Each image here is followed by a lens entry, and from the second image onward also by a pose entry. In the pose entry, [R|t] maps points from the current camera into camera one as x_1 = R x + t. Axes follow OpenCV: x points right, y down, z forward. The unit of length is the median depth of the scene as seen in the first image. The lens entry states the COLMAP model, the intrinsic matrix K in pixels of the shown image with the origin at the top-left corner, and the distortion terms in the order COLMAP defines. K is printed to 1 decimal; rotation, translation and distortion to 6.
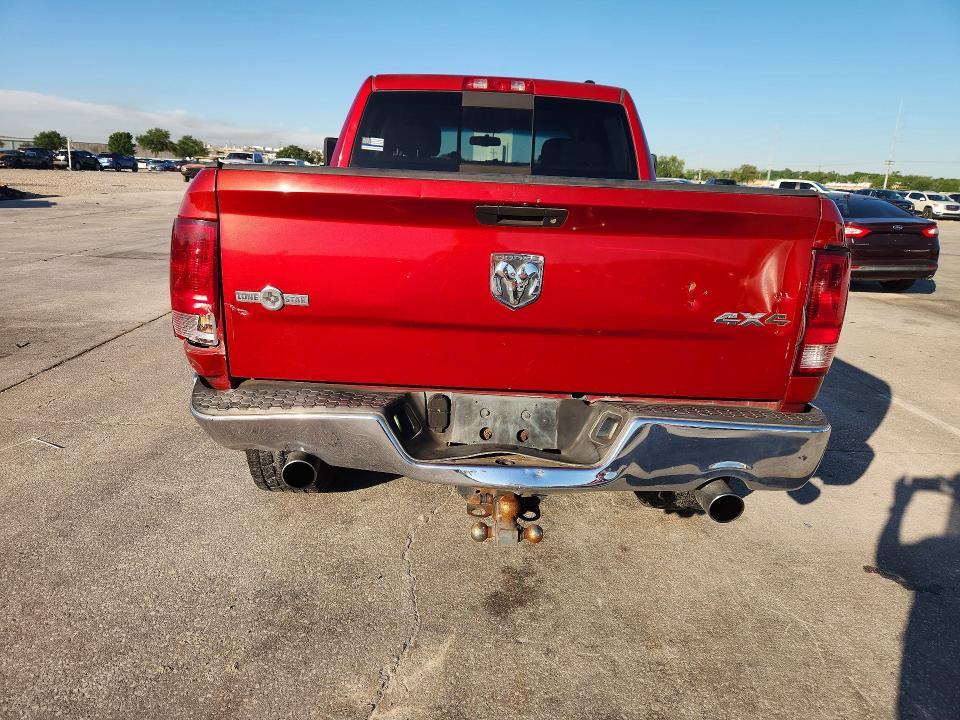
lens RADIAL K [[640.7, 0, 480.0], [0, 640.7, 360.0], [0, 0, 1]] dist [0.020284, -0.004669]
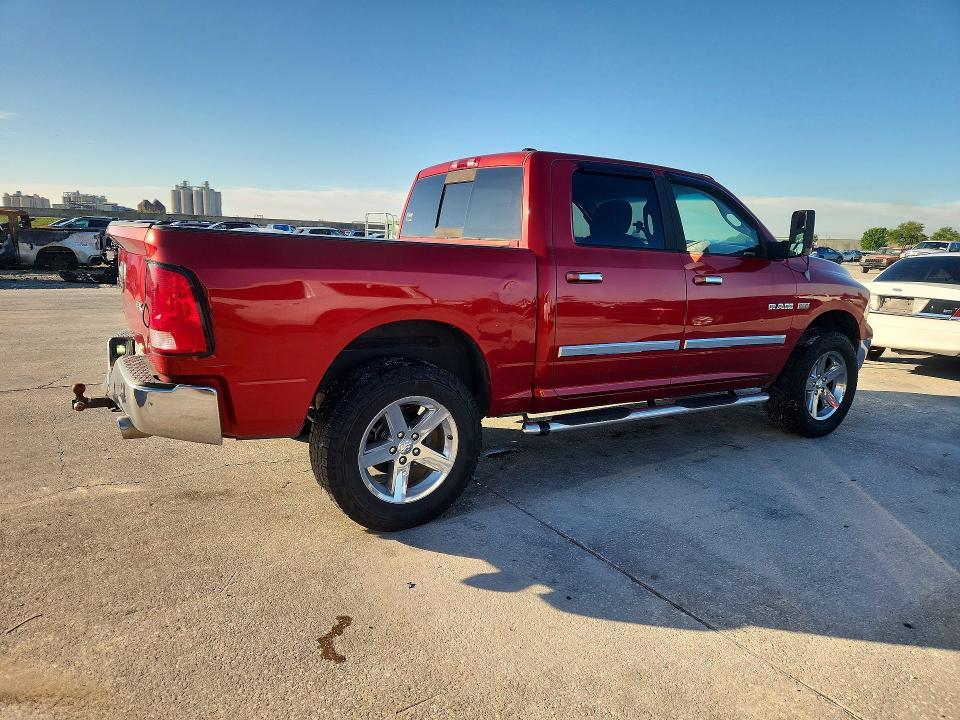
lens RADIAL K [[640.7, 0, 480.0], [0, 640.7, 360.0], [0, 0, 1]] dist [0.020284, -0.004669]
pose [[0.533077, 0.134957, -0.835234, 1.128611], [-0.247545, 0.968875, -0.001441, -0.073446], [0.809043, 0.207526, 0.549893, 0.437538]]
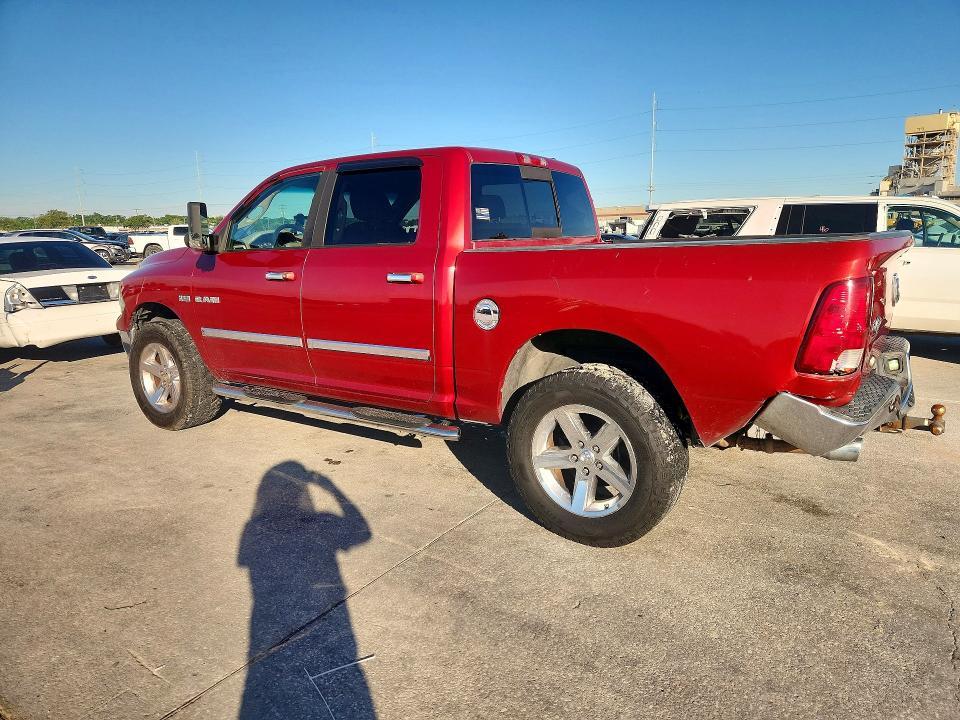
lens RADIAL K [[640.7, 0, 480.0], [0, 640.7, 360.0], [0, 0, 1]] dist [0.020284, -0.004669]
pose [[0.576286, -0.211828, 0.789318, -1.047194], [0.261017, 0.962947, 0.067854, -0.184972], [-0.774444, 0.166922, 0.610224, 0.423654]]
